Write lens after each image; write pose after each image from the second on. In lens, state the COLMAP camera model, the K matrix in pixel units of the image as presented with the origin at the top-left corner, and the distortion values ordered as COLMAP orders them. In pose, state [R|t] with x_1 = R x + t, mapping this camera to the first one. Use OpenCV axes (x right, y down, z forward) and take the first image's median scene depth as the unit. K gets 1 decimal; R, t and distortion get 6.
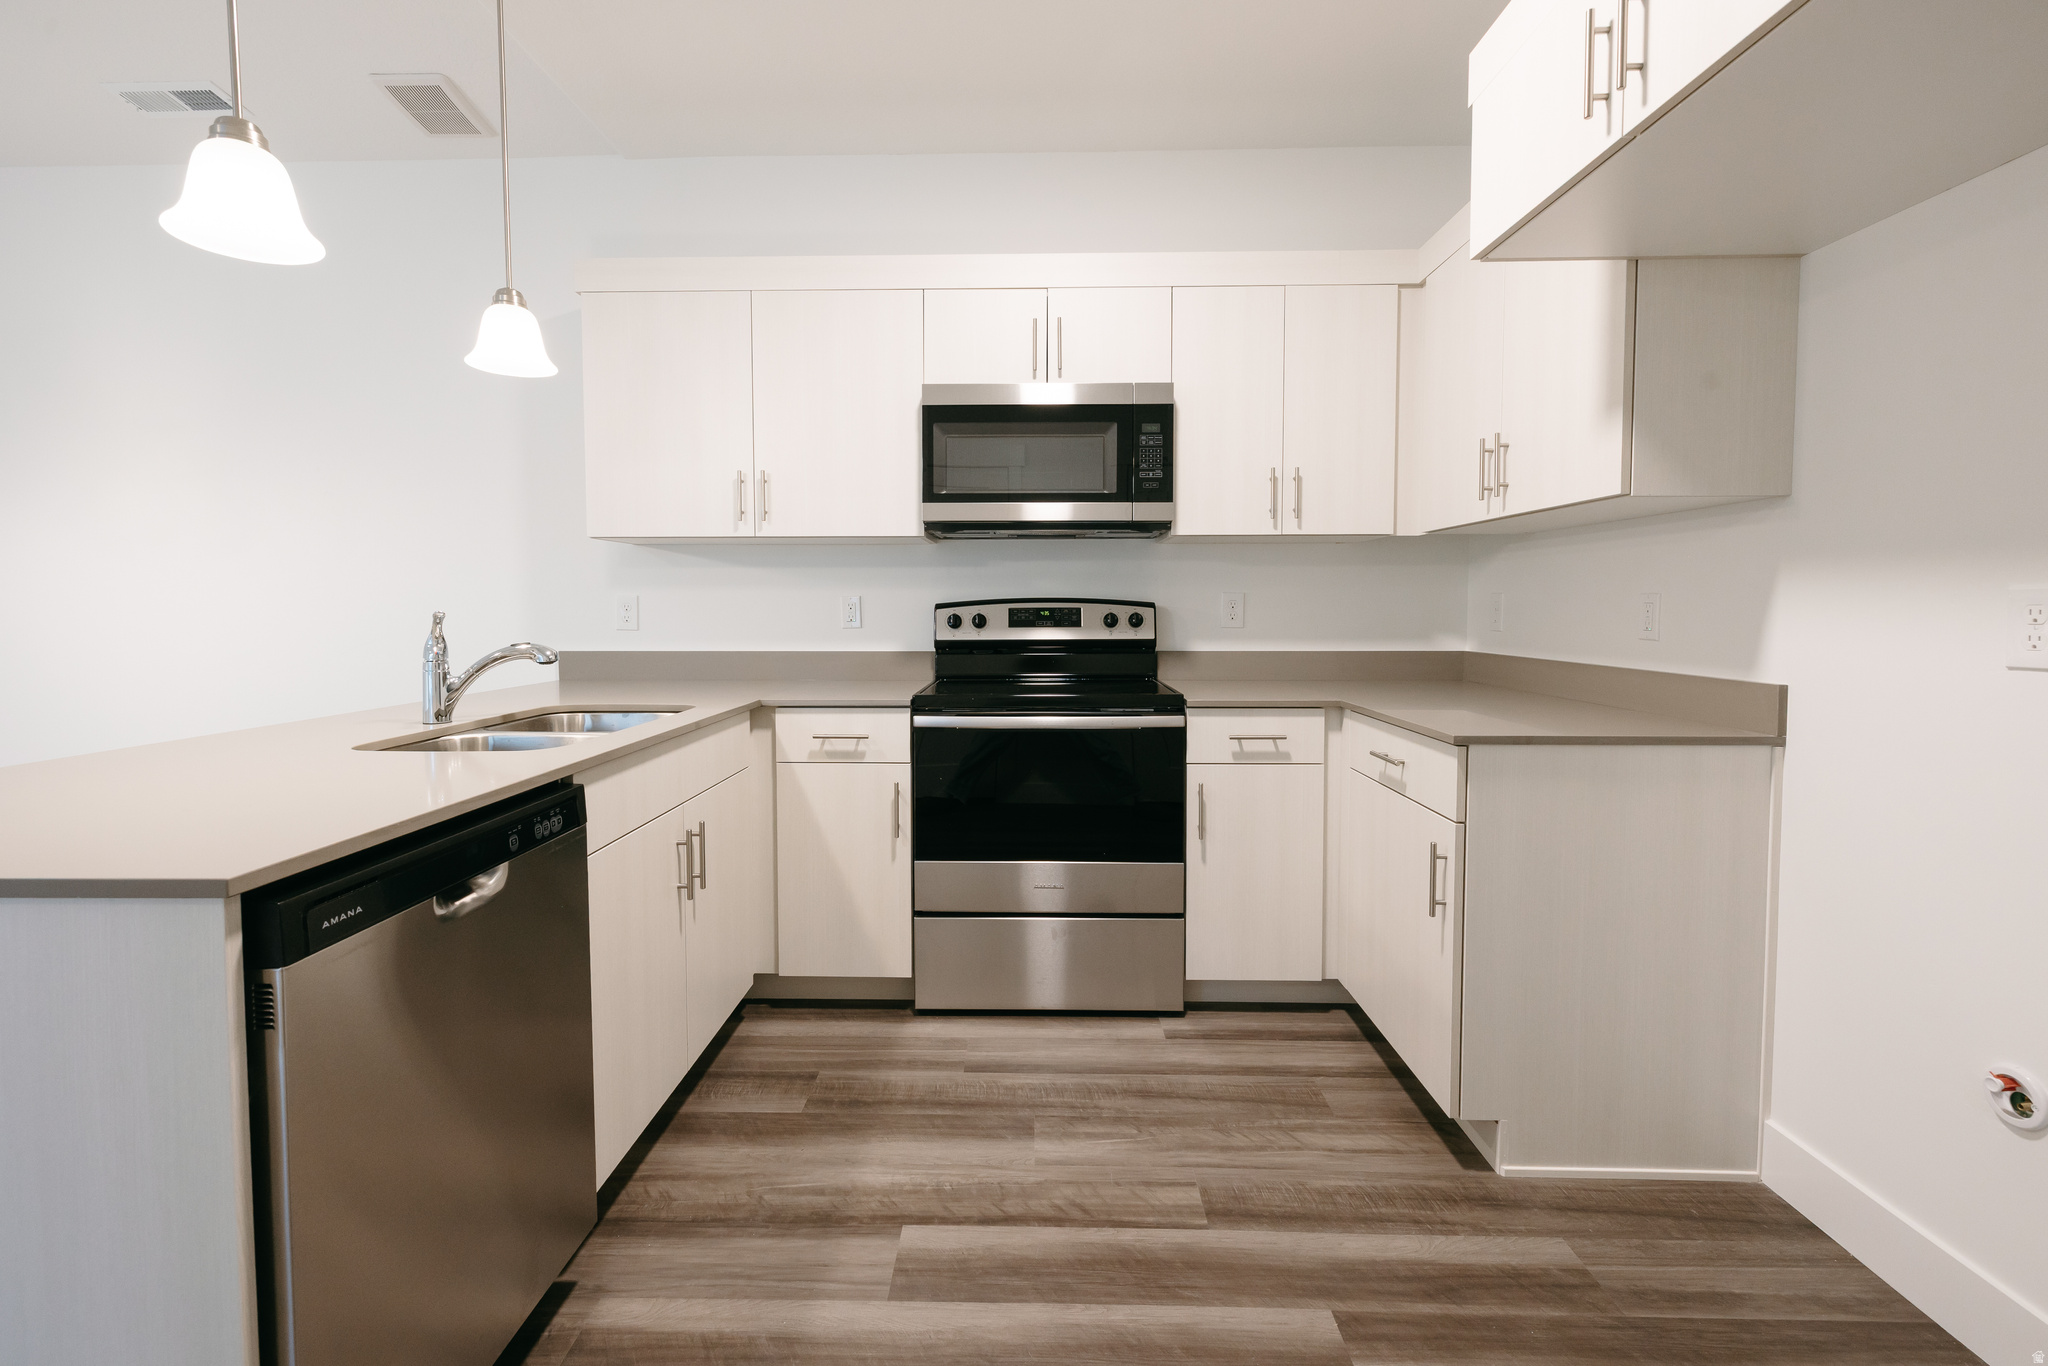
lens RADIAL K [[878.1, 0, 1020.0], [0, 878.1, 644.6], [0, 0, 1]] dist [-0.000202, -0.000066]
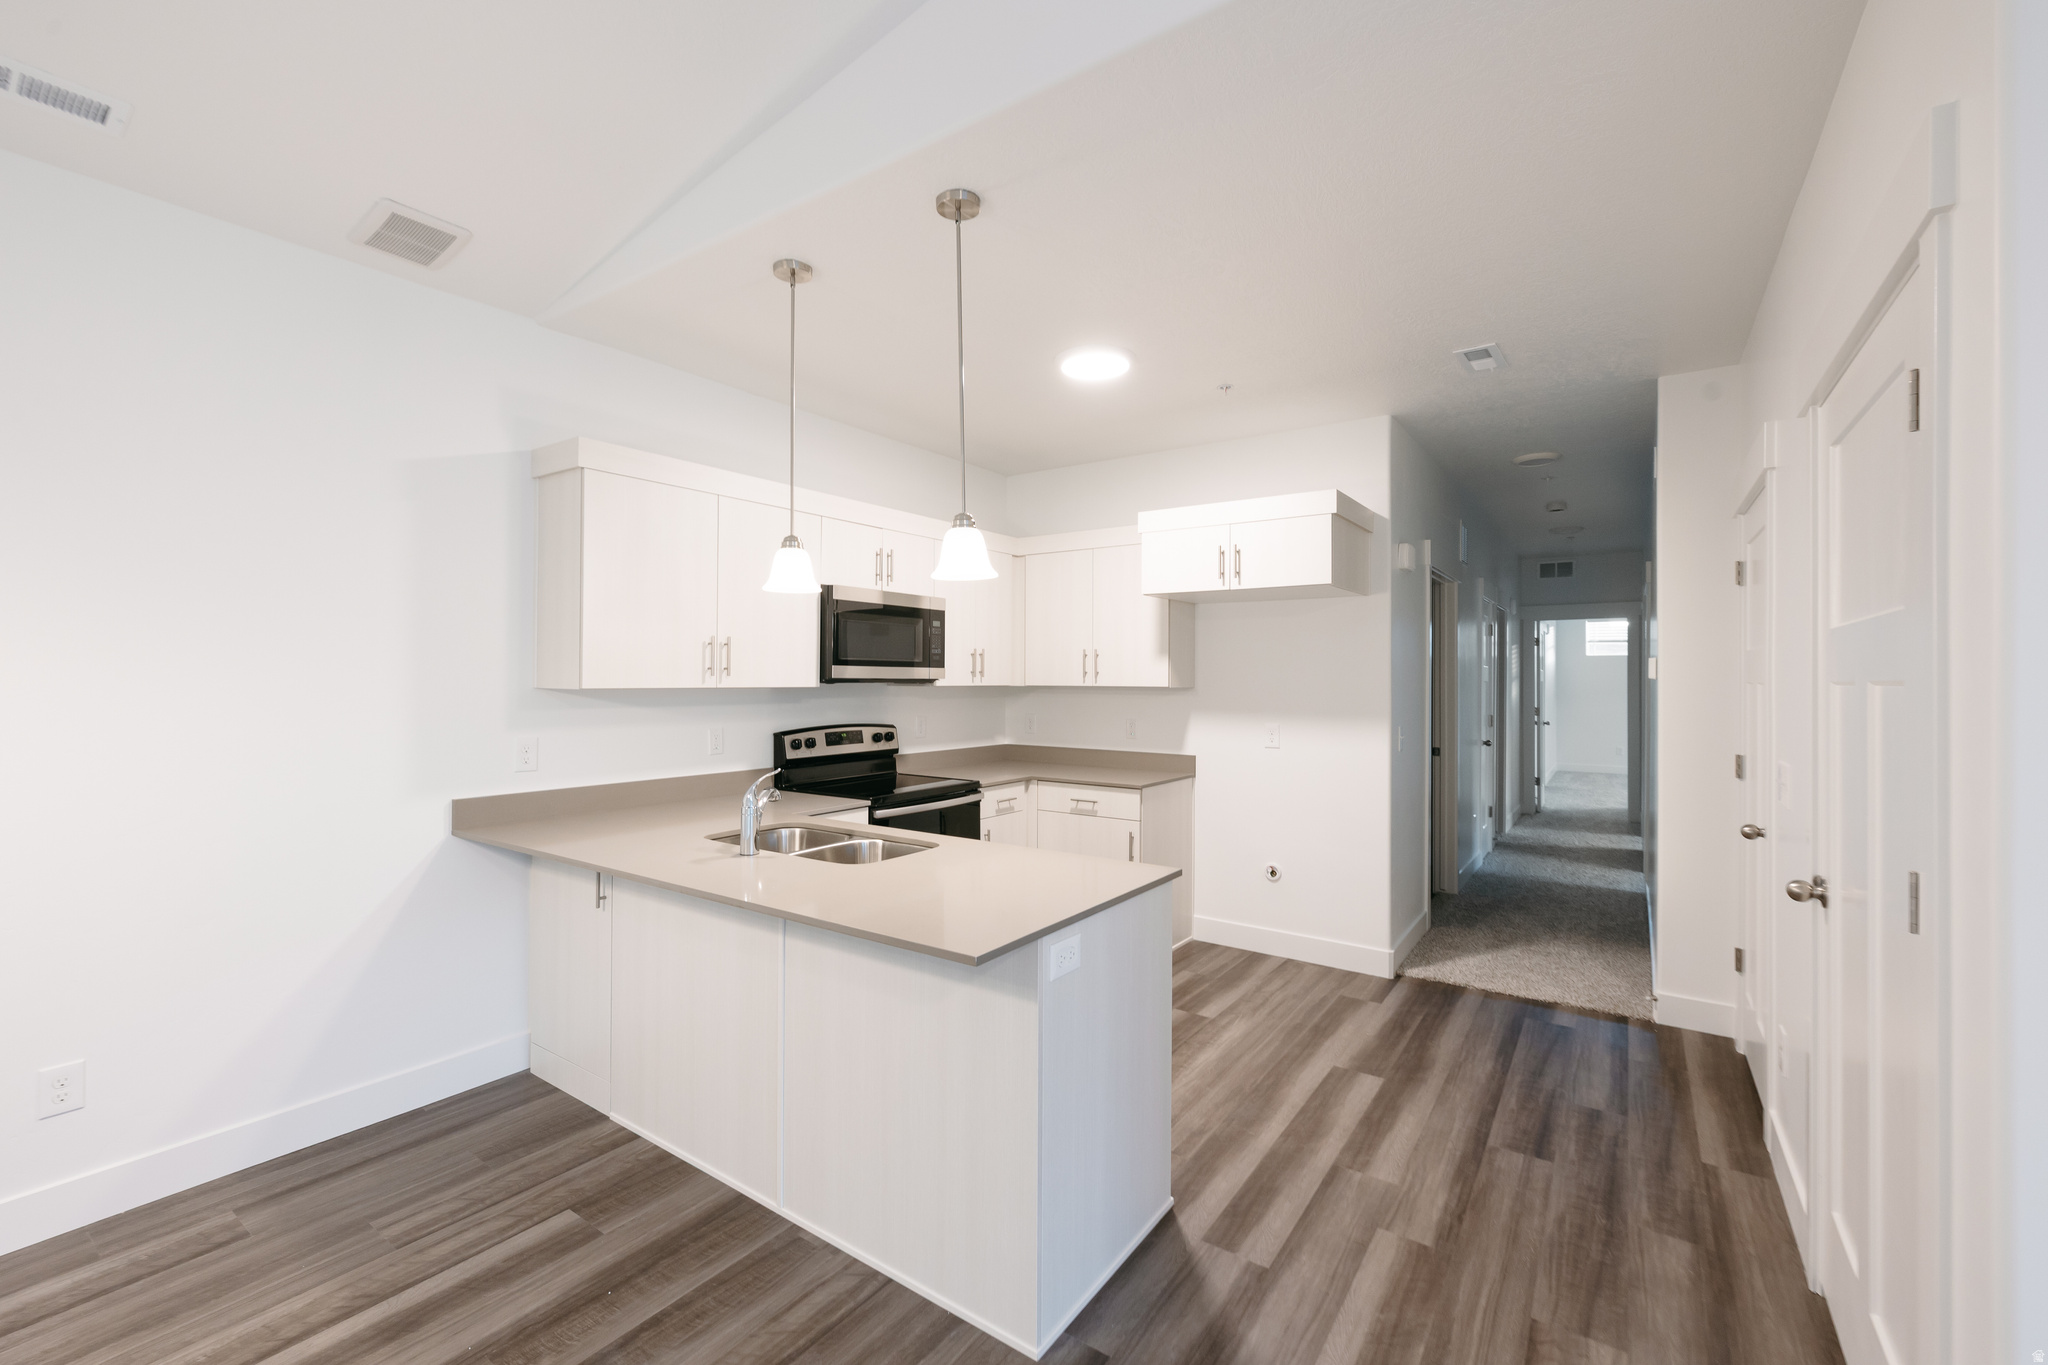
lens RADIAL K [[863.3, 0, 1024.0], [0, 863.3, 675.0], [0, 0, 1]] dist [0.000567, 0.000182]
pose [[0.558289, 0.006395, 0.829622, -1.127299], [0.029368, 0.999191, -0.027465, -0.098830], [-0.829127, 0.039697, 0.557649, -0.057747]]
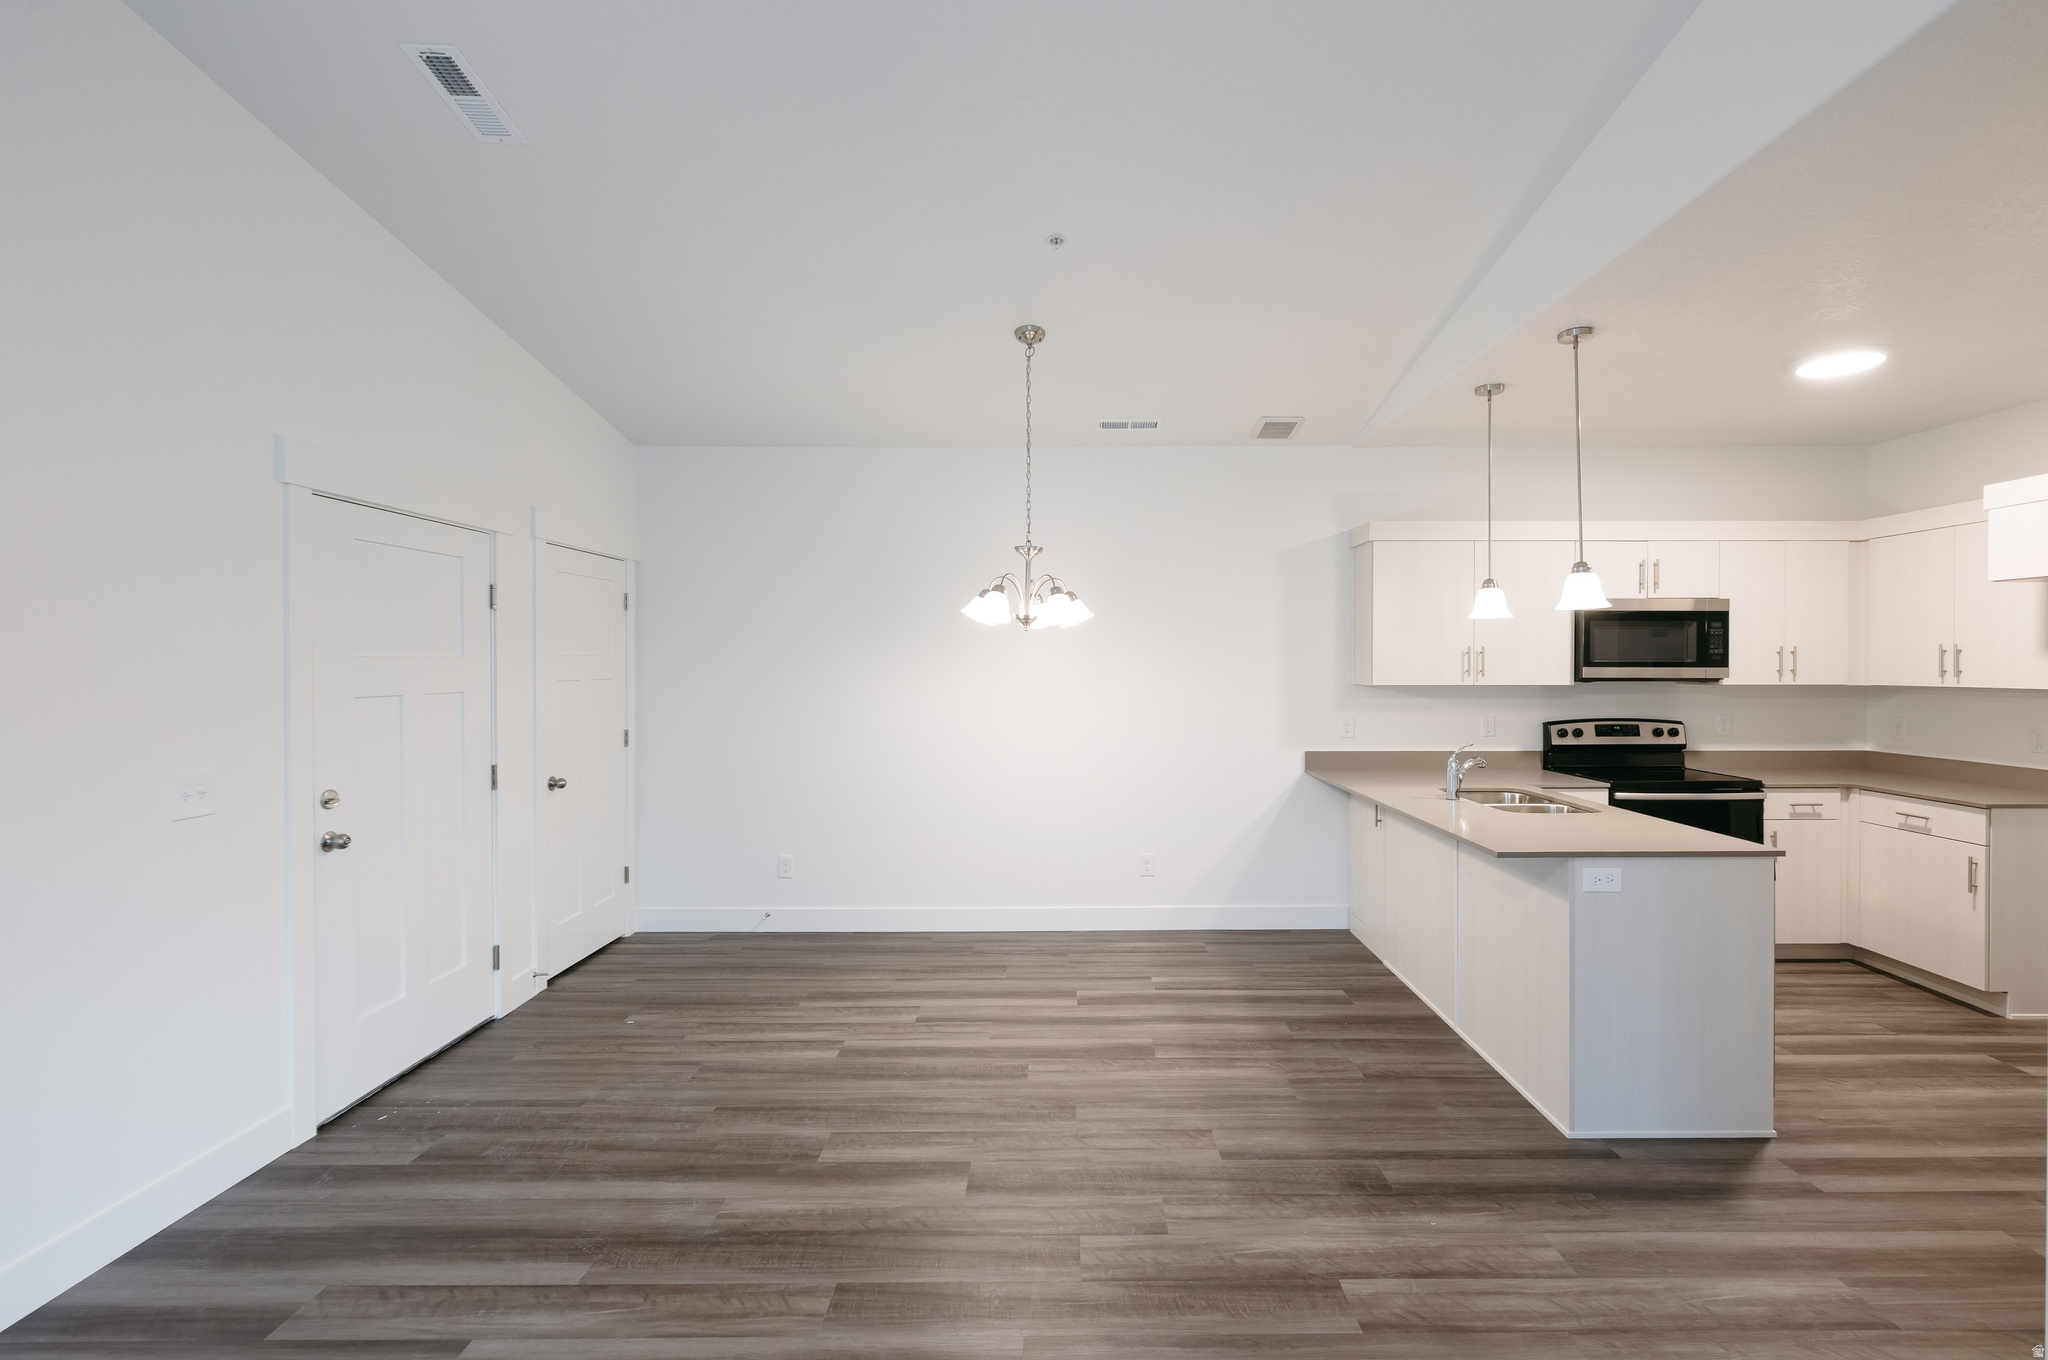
lens RADIAL K [[919.8, 0, 1061.6], [0, 919.8, 667.8], [0, 0, 1]] dist [0.000396, 0.000120]
pose [[0.999654, -0.000157, 0.026290, -1.184689], [0.001118, 0.999331, -0.036562, -0.097094], [-0.026267, 0.036579, 0.998986, -0.771105]]
